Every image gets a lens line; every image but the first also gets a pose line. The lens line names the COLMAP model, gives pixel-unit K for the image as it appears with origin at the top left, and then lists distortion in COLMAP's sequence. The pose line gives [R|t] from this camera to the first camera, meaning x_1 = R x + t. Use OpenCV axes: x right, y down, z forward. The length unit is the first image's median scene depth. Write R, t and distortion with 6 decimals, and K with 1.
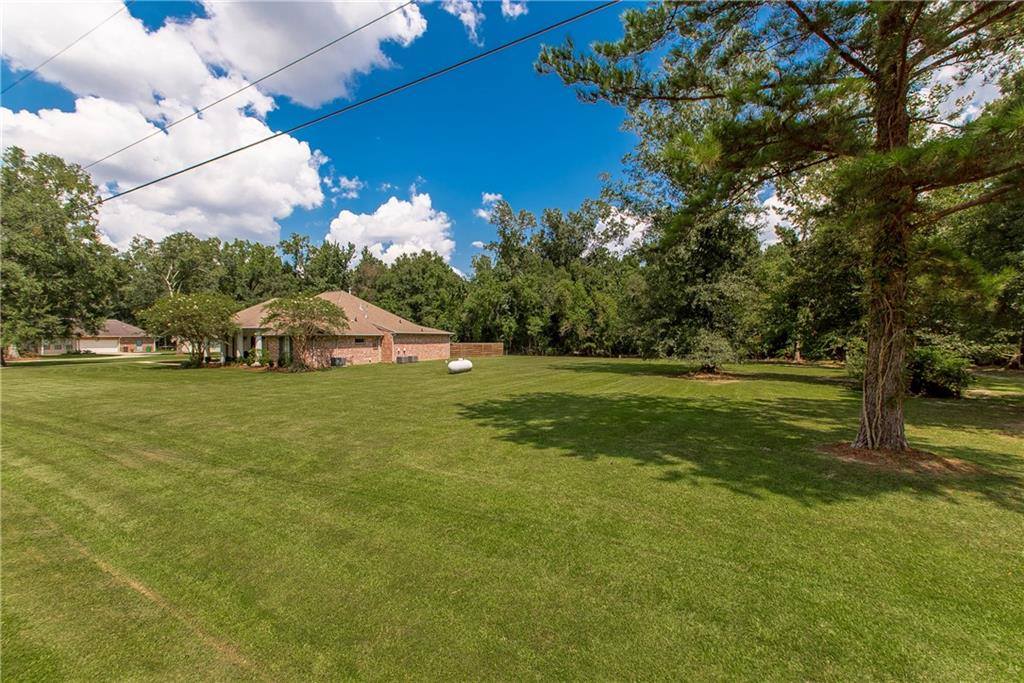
lens RADIAL K [[431.8, 0, 512.0], [0, 431.8, 341.5], [0, 0, 1]] dist [-0.000388, -0.000260]
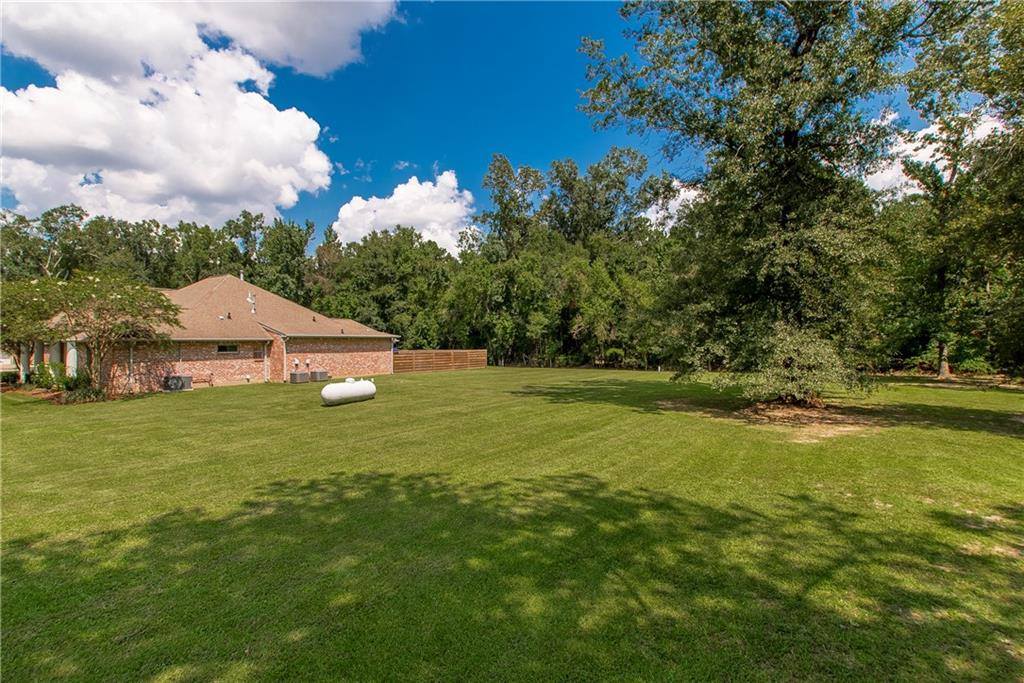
lens RADIAL K [[514.5, 0, 512.0], [0, 514.5, 341.5], [0, 0, 1]] dist [0.002164, -0.000091]
pose [[0.997170, -0.007677, -0.074787, 0.074731], [0.006909, 0.999921, -0.010526, -0.000810], [0.074862, 0.009979, 0.997144, 0.162127]]
